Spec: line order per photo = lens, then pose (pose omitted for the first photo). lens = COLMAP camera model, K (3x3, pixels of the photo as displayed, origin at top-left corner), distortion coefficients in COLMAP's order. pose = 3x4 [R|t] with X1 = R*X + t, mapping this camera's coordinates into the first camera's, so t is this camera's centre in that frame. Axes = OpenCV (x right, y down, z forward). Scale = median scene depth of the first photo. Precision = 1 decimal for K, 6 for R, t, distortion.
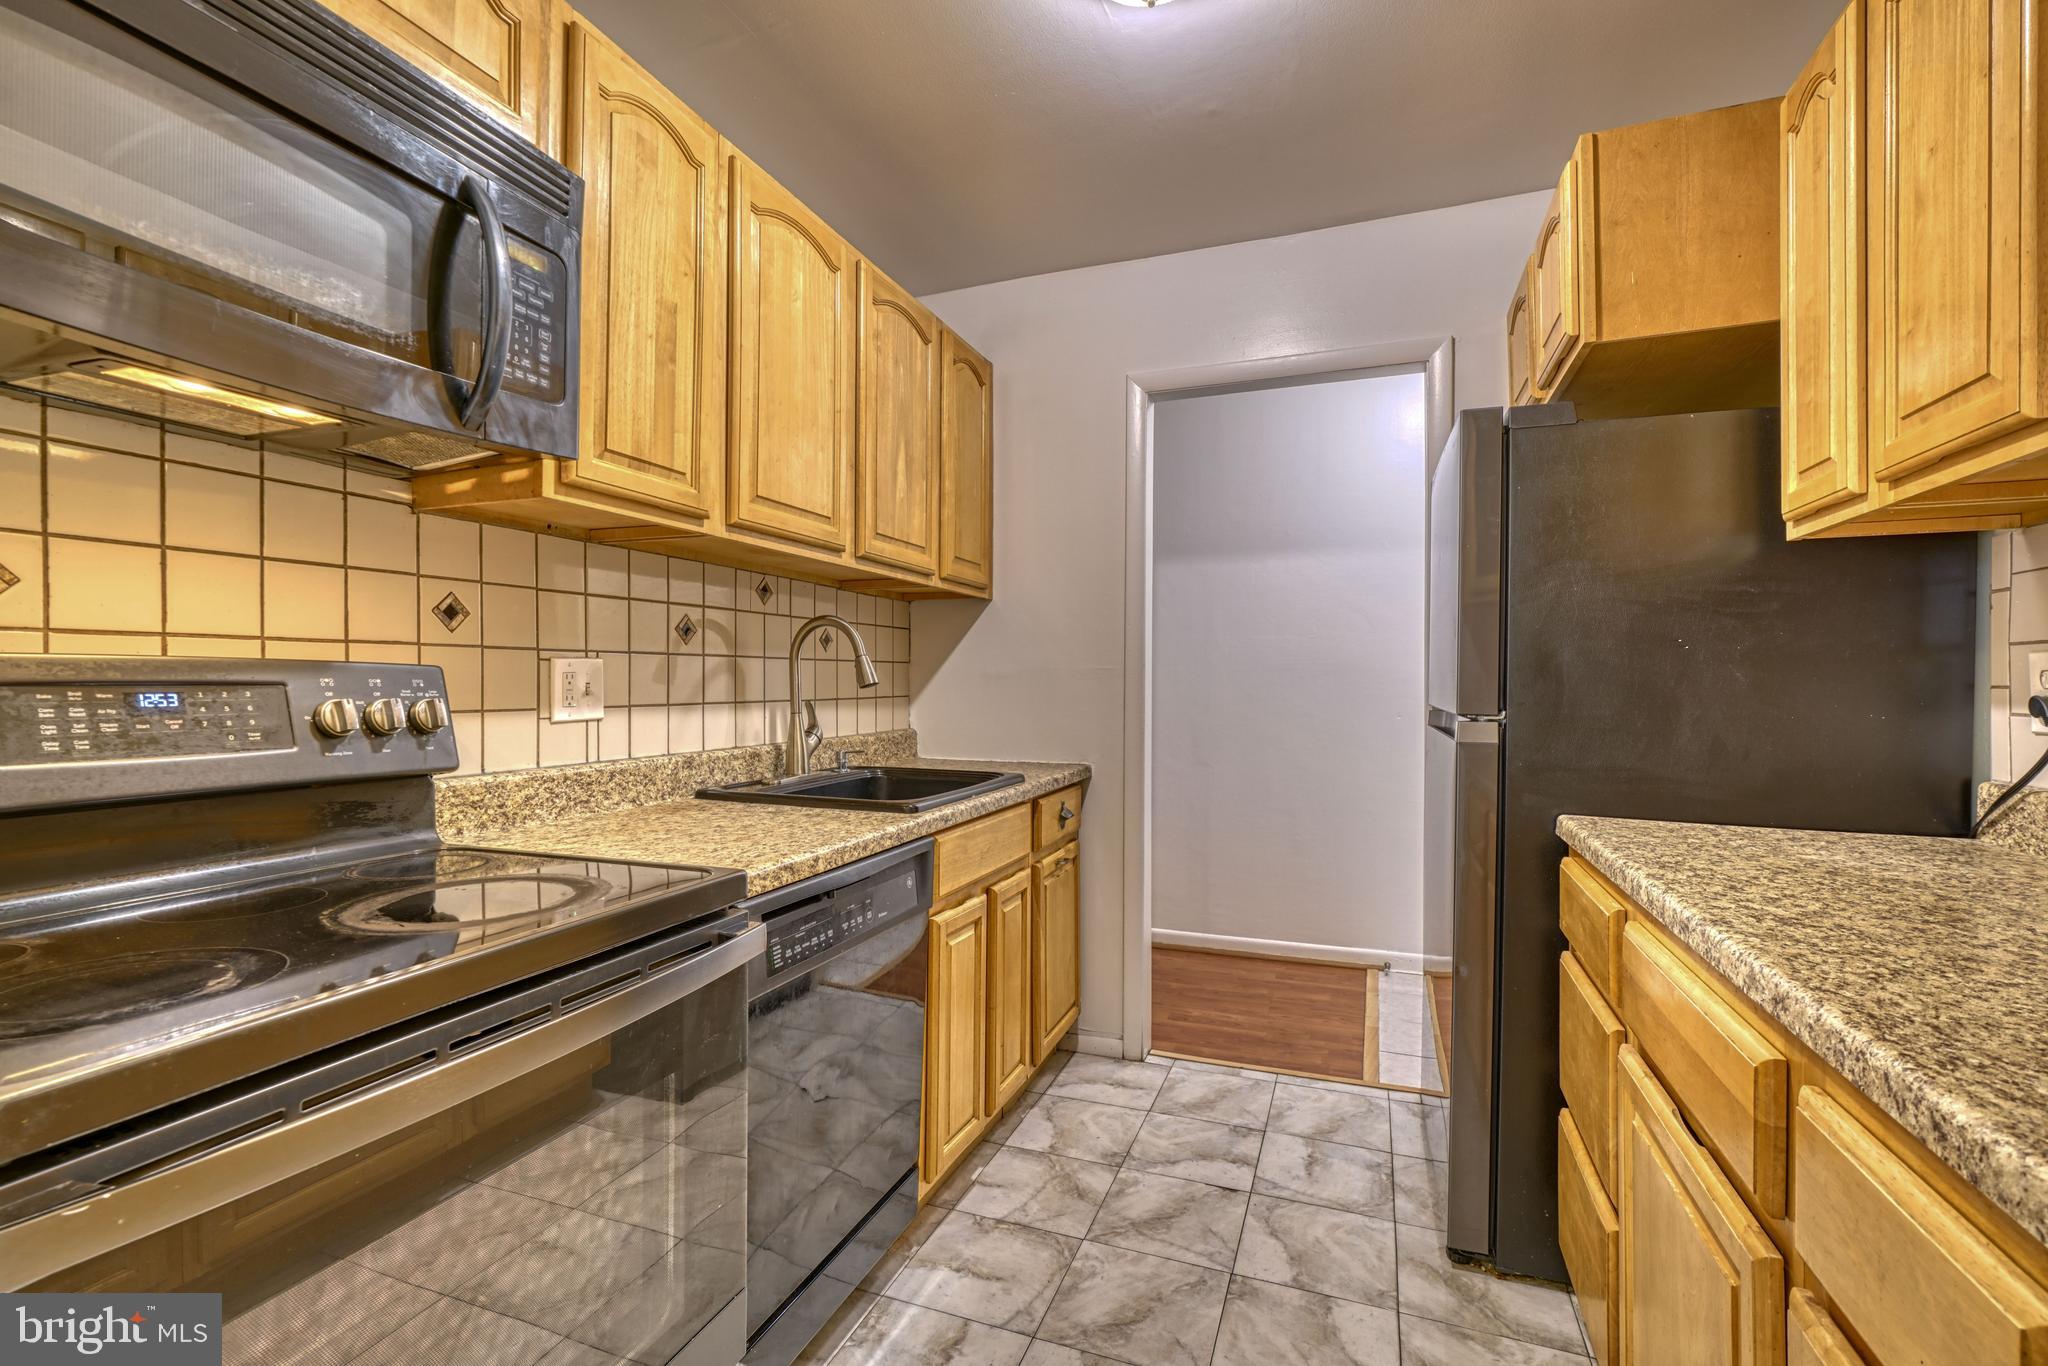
lens RADIAL K [[917.3, 0, 1005.4], [0, 917.3, 691.1], [0, 0, 1]] dist [-0.012082, 0.004775]
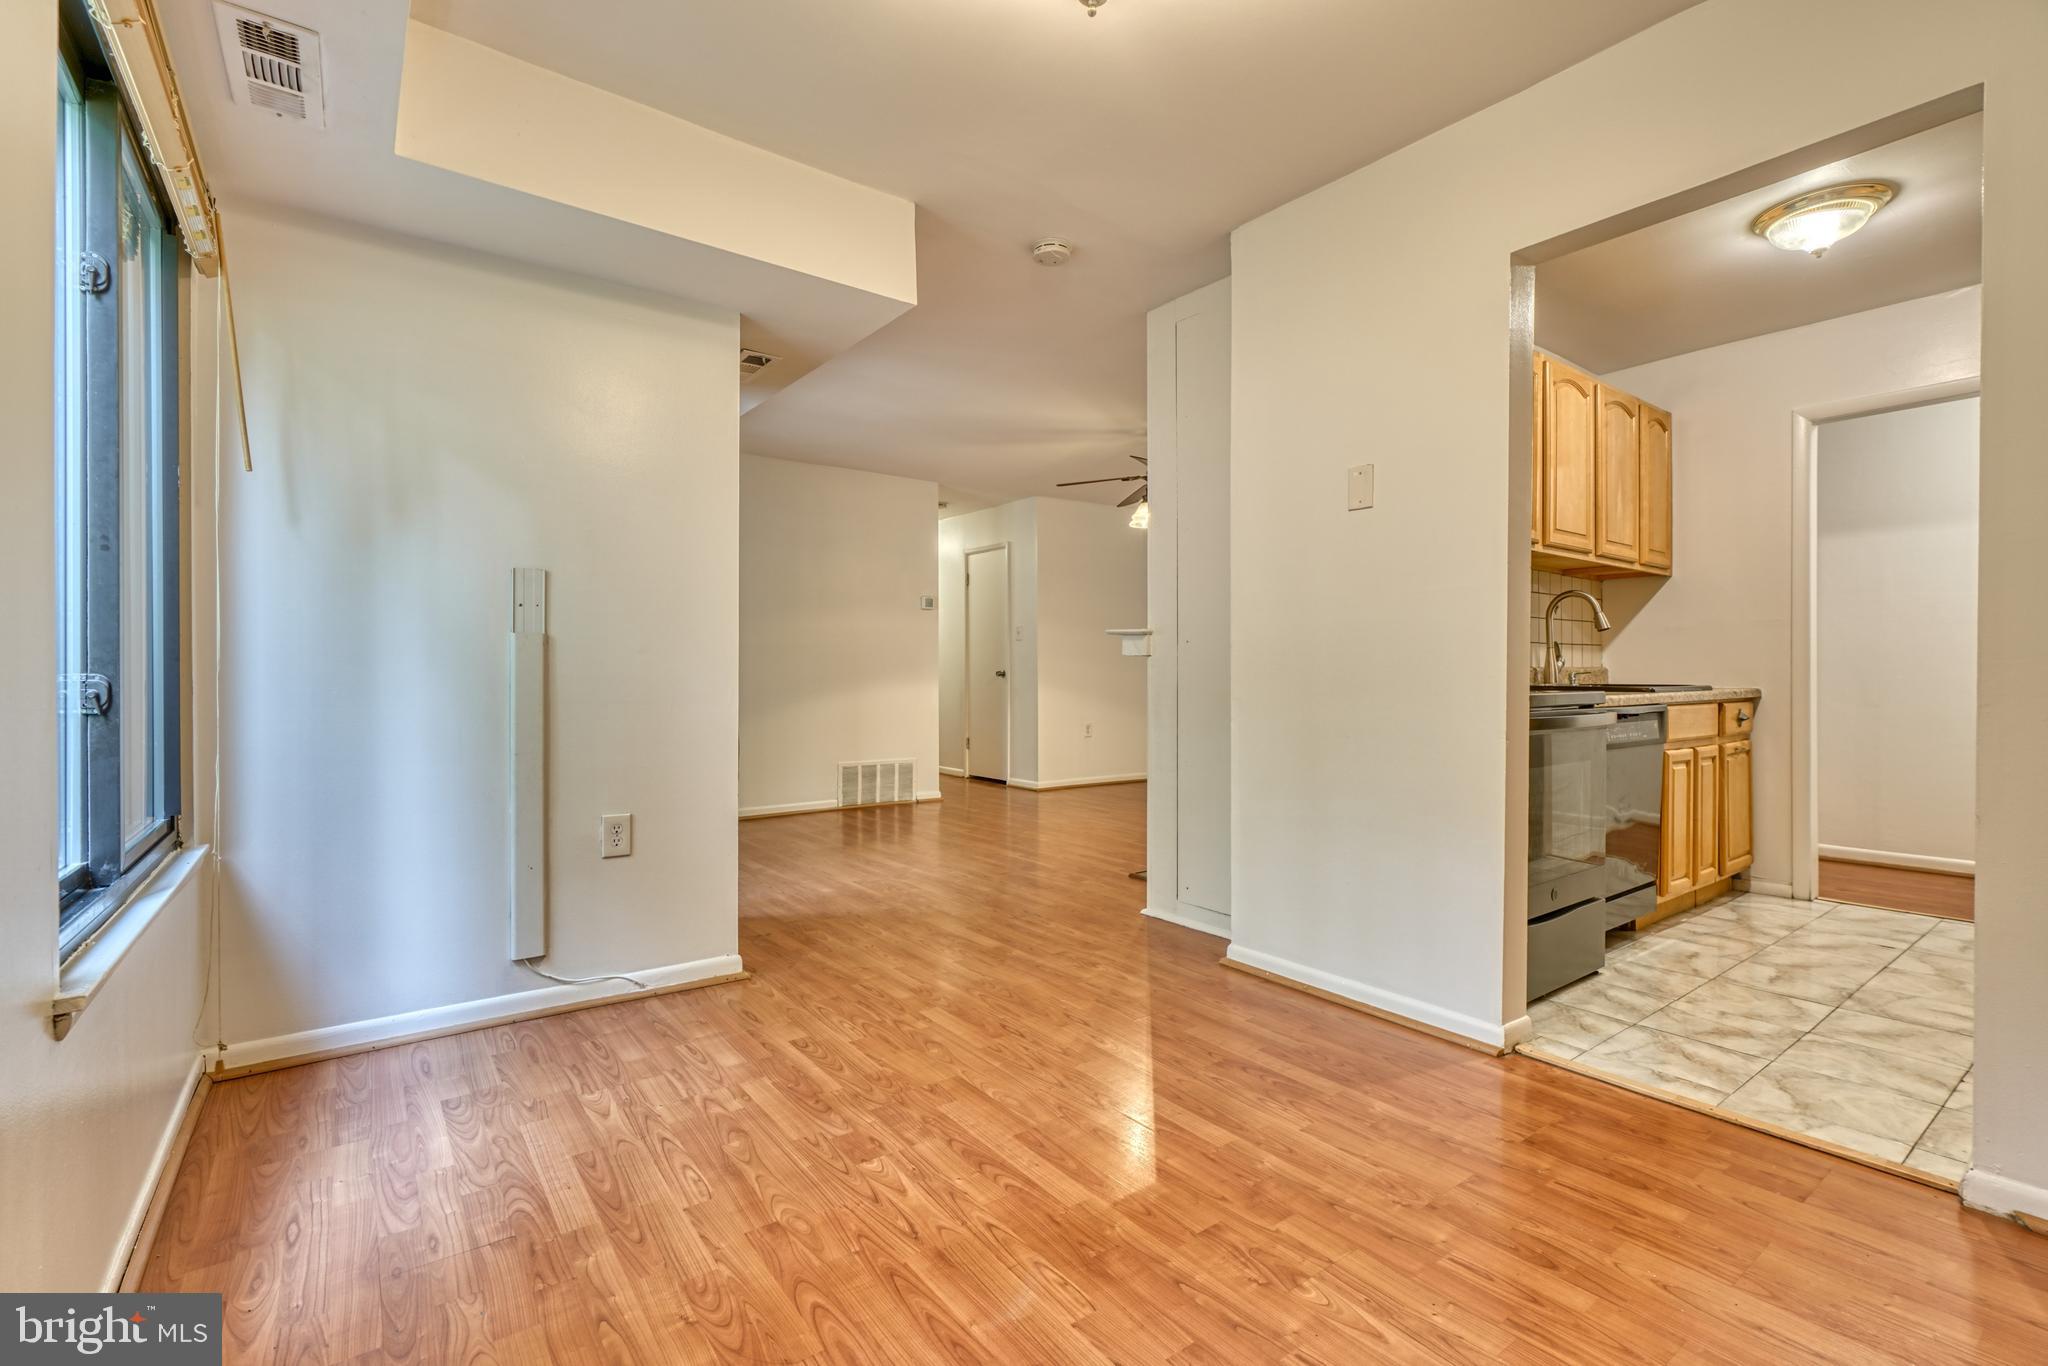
lens RADIAL K [[917.3, 0, 1022.3], [0, 917.3, 676.9], [0, 0, 1]] dist [-0.012082, 0.004775]
pose [[0.850406, -0.004276, -0.526109, -0.170526], [-0.001321, 0.999946, -0.010262, 0.098163], [0.526125, 0.009422, 0.850355, -0.995374]]
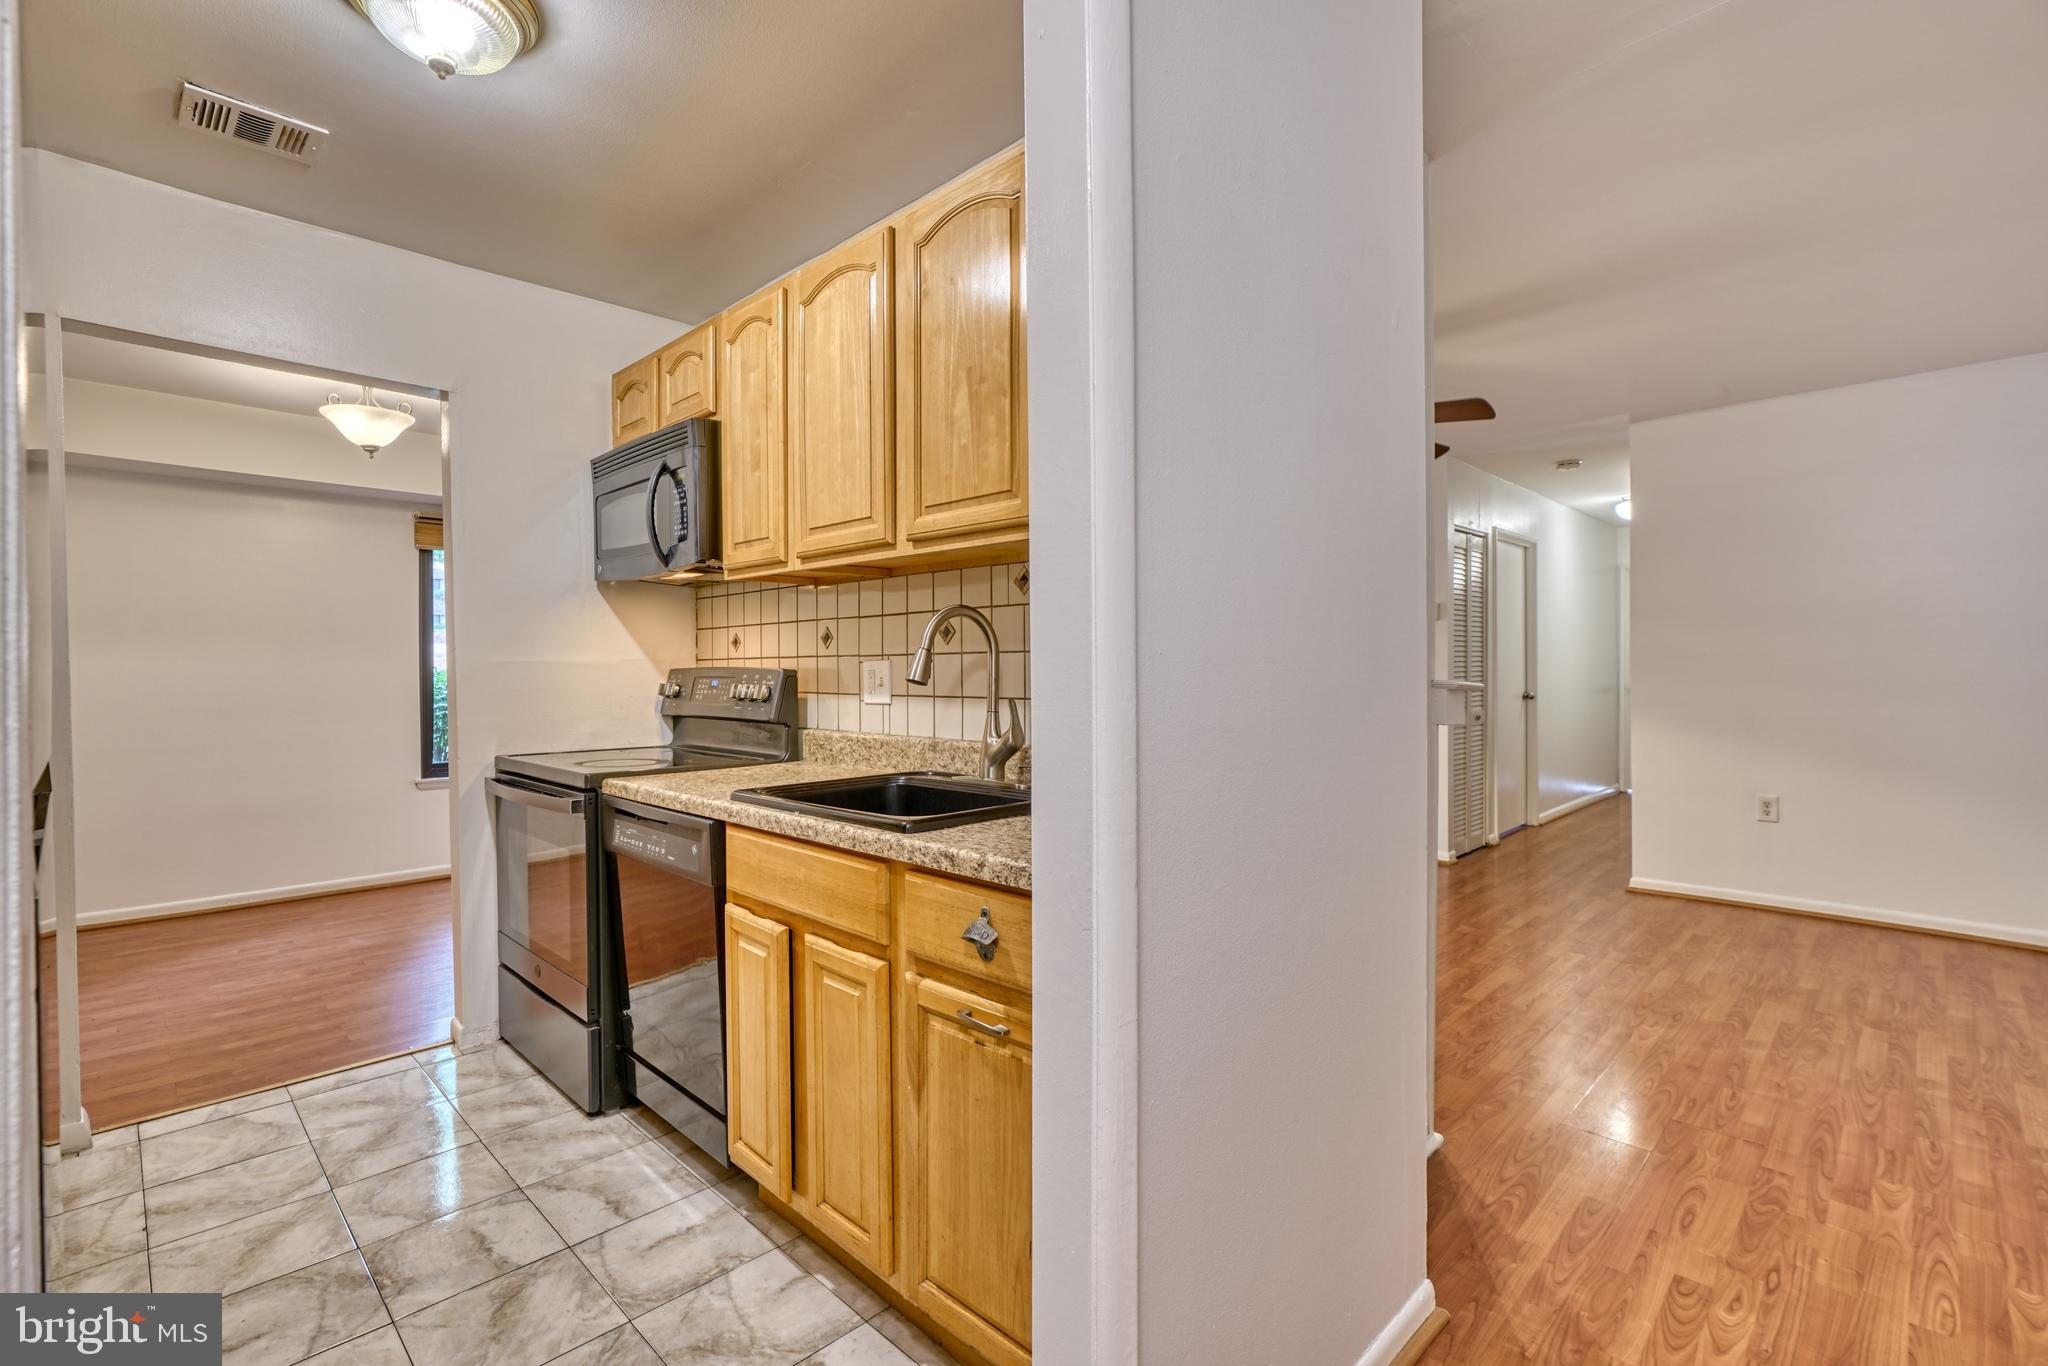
lens RADIAL K [[917.3, 0, 1019.2], [0, 917.3, 677.7], [0, 0, 1]] dist [-0.012082, 0.004775]
pose [[-0.395178, 0.004912, -0.918591, 0.615198], [-0.008351, 0.999925, 0.008939, -0.018692], [0.918566, 0.011203, -0.395108, 1.406793]]
